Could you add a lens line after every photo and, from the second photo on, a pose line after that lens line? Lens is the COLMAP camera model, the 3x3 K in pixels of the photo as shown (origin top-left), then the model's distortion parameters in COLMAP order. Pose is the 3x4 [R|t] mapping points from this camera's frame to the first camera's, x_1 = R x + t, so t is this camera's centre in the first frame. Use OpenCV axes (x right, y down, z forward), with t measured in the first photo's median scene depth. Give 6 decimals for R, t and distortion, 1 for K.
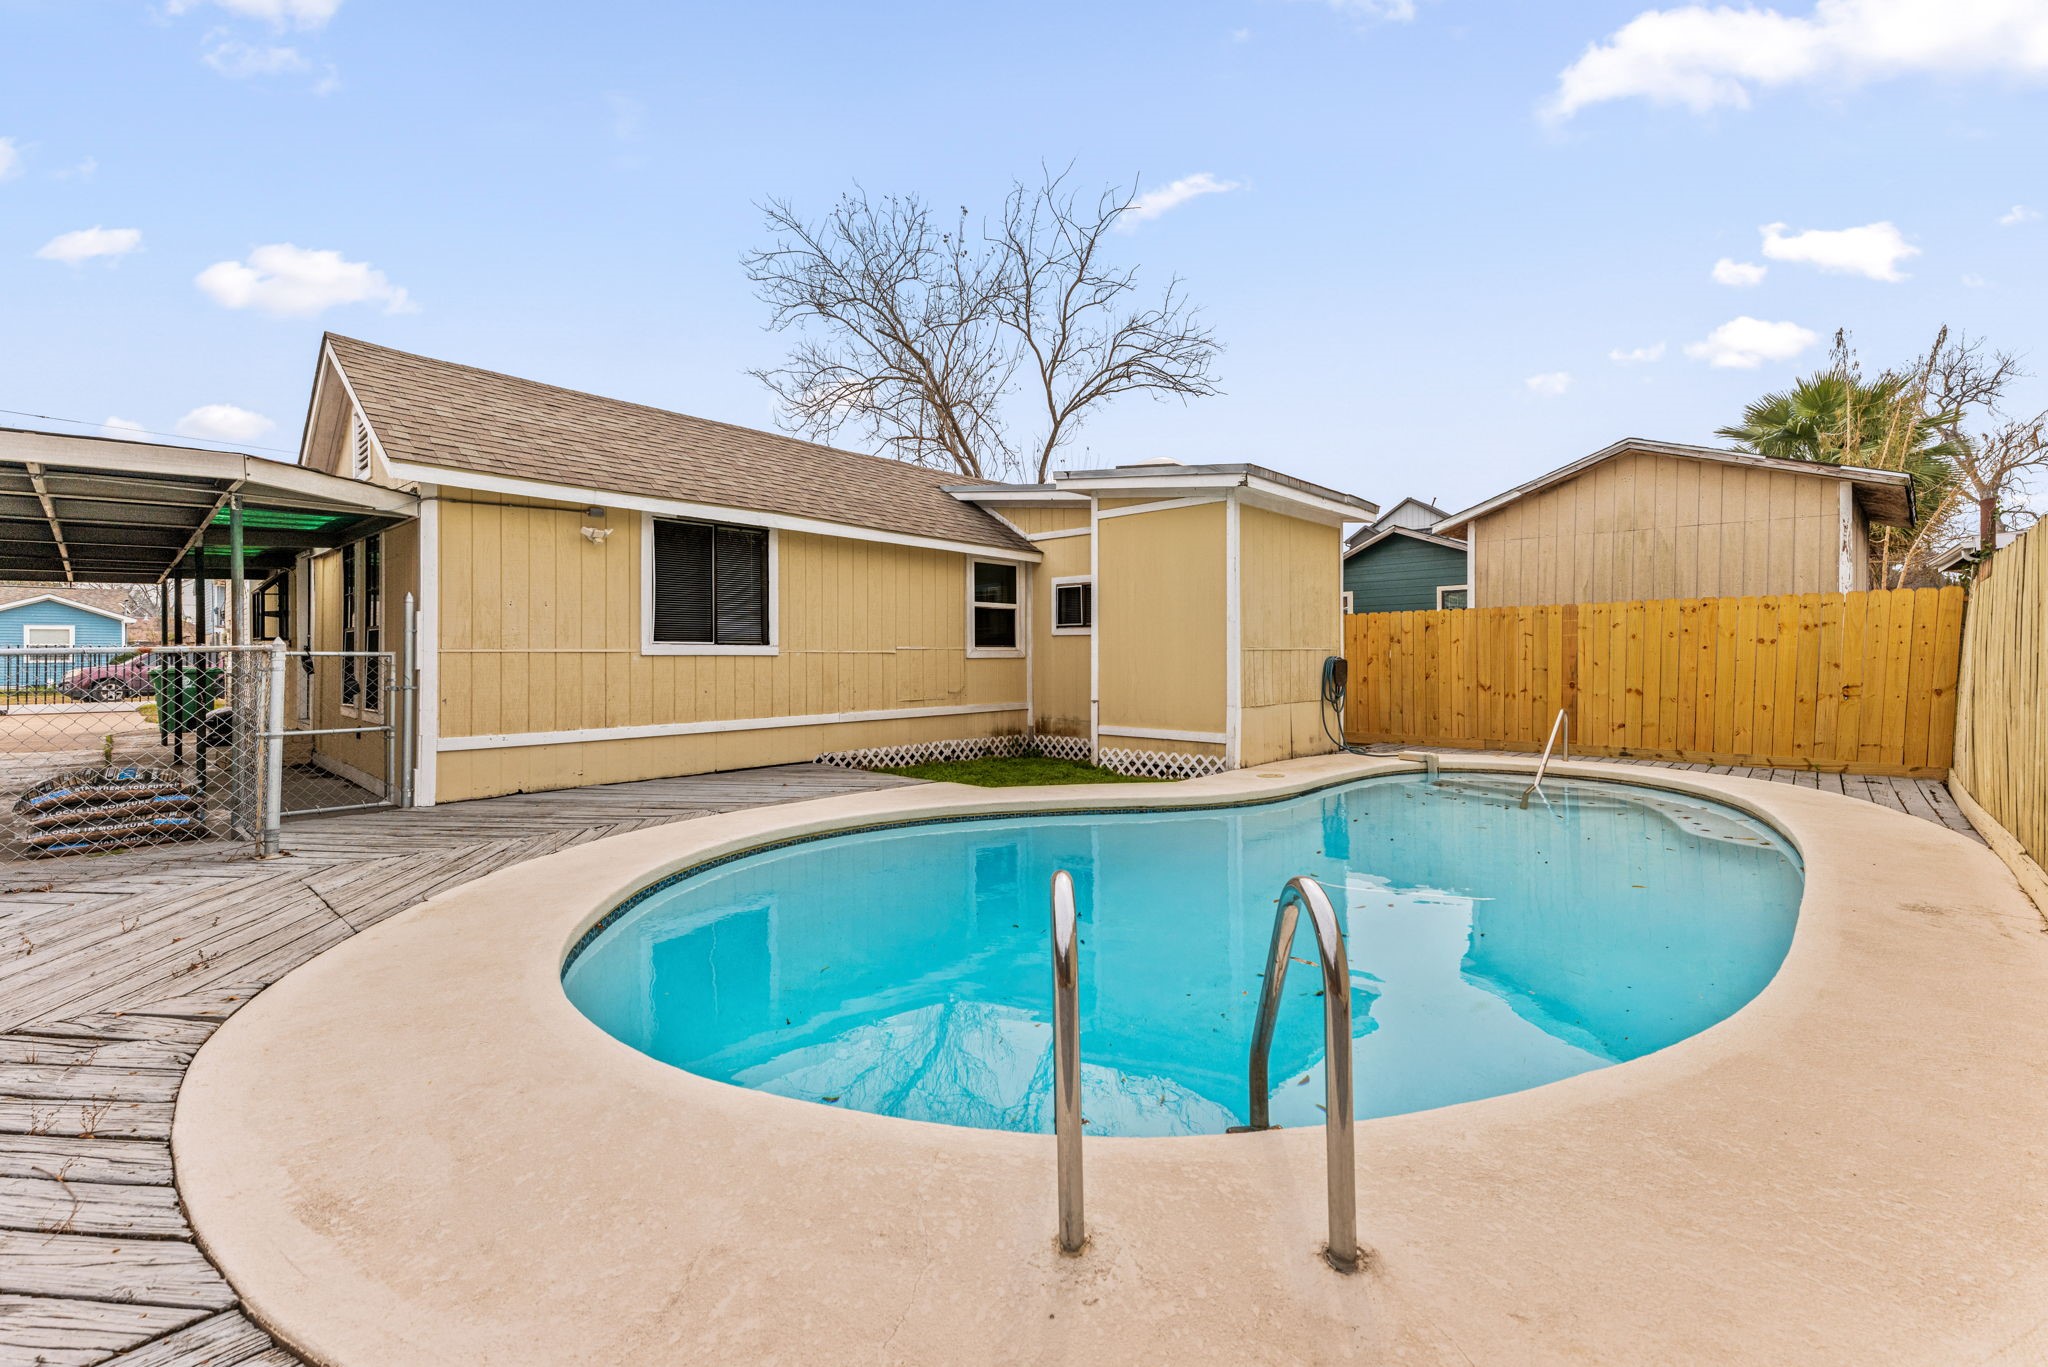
lens RADIAL K [[846.0, 0, 1030.2], [0, 846.0, 660.3], [0, 0, 1]] dist [0.001715, 0.000338]
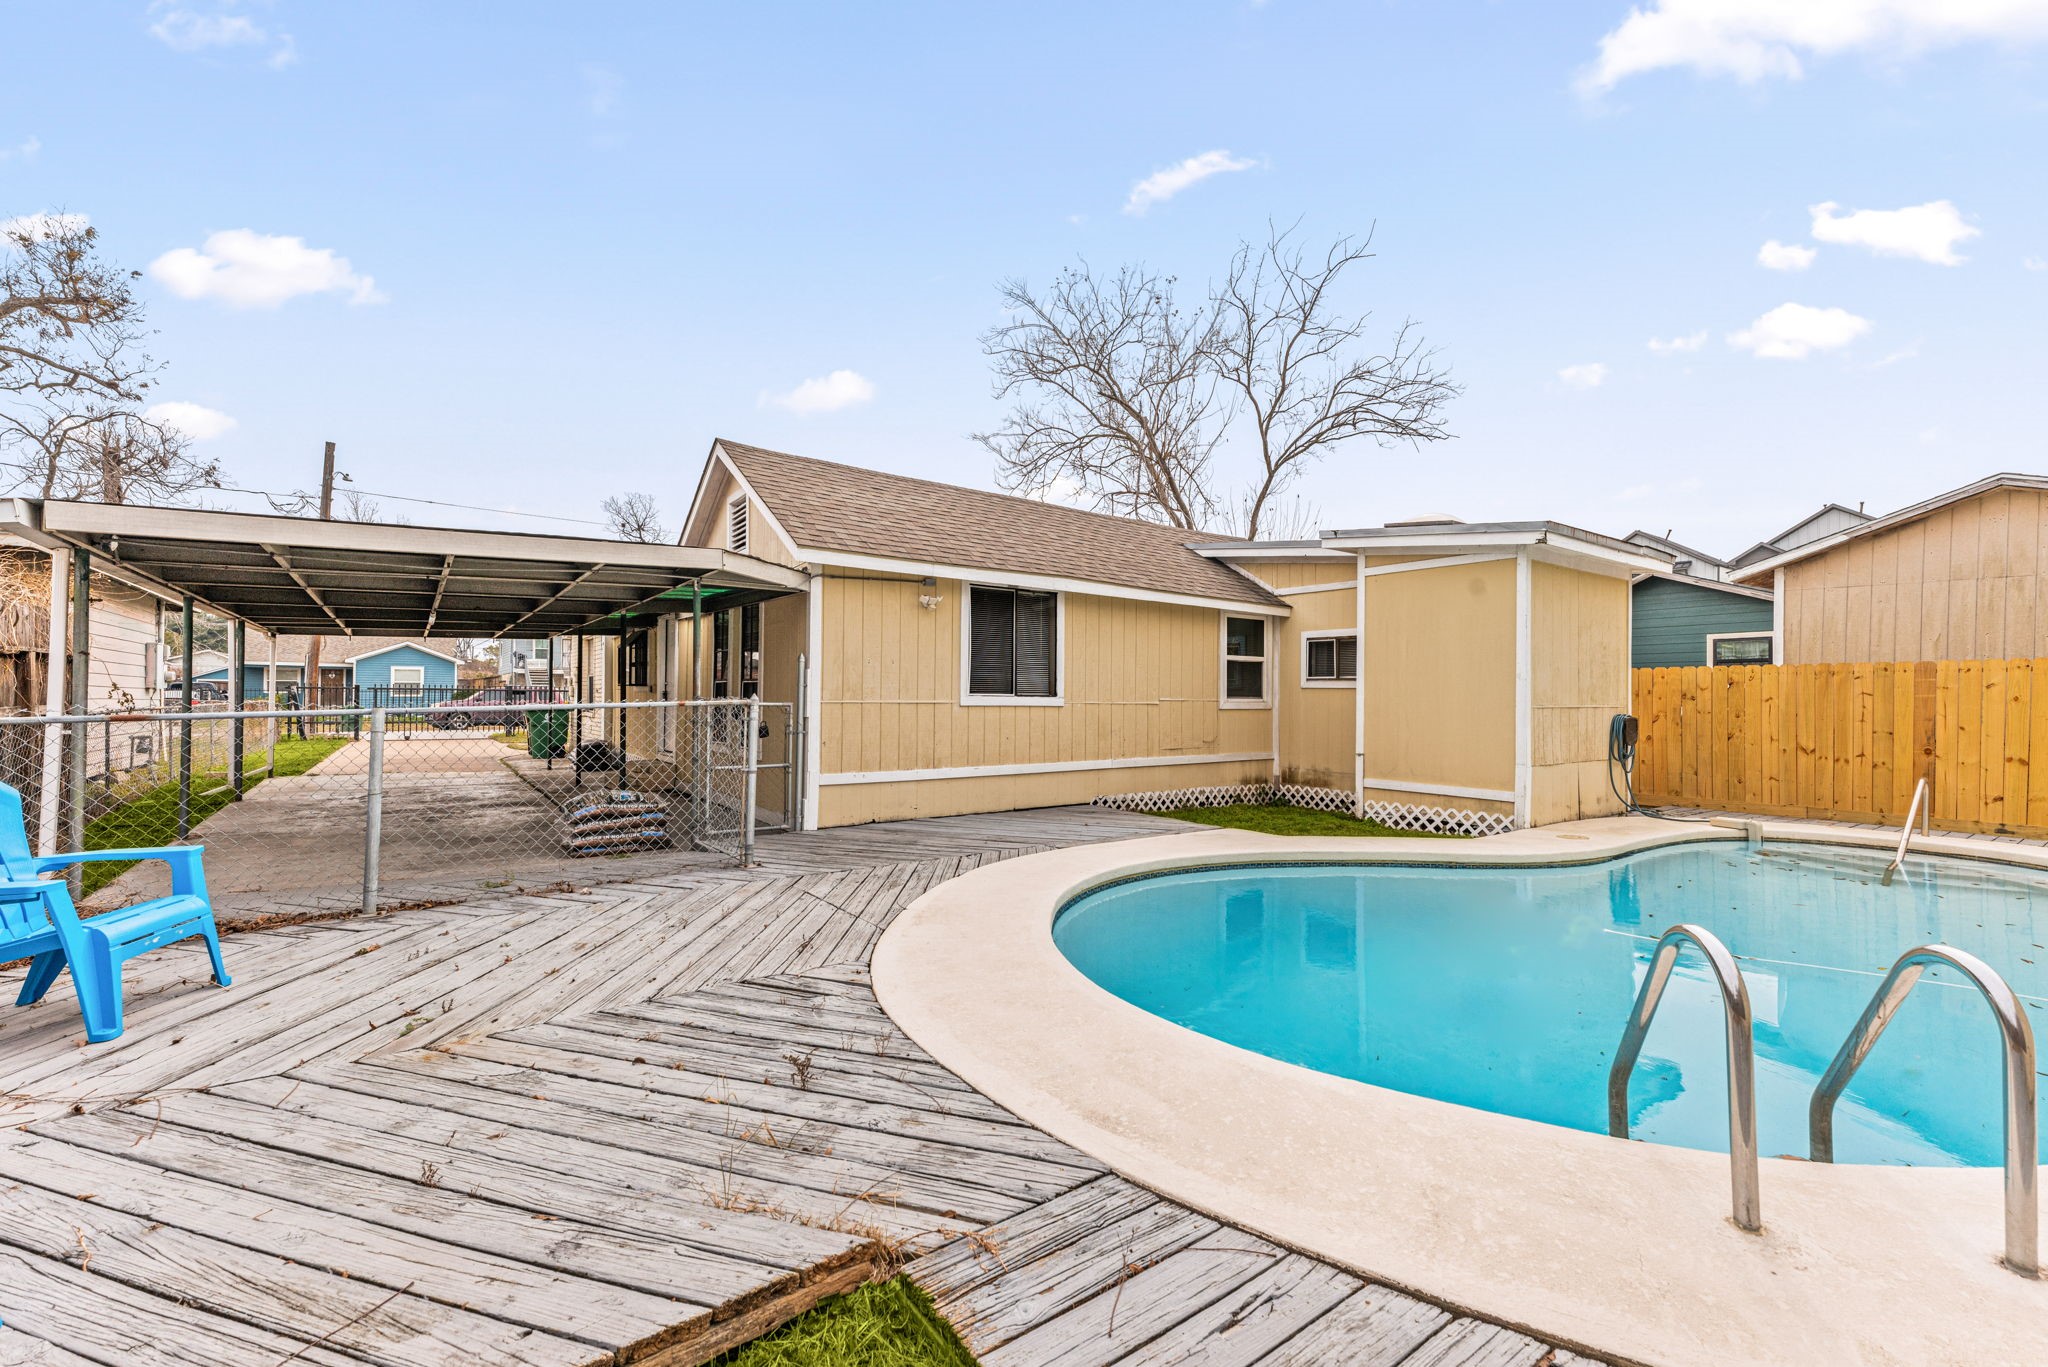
lens RADIAL K [[836.0, 0, 1015.9], [0, 836.0, 694.0], [0, 0, 1]] dist [0.001764, 0.000259]
pose [[0.978125, 0.011676, -0.207692, -0.120634], [-0.013581, 0.999878, -0.007751, -0.011086], [0.207576, 0.010402, 0.978164, -0.072408]]
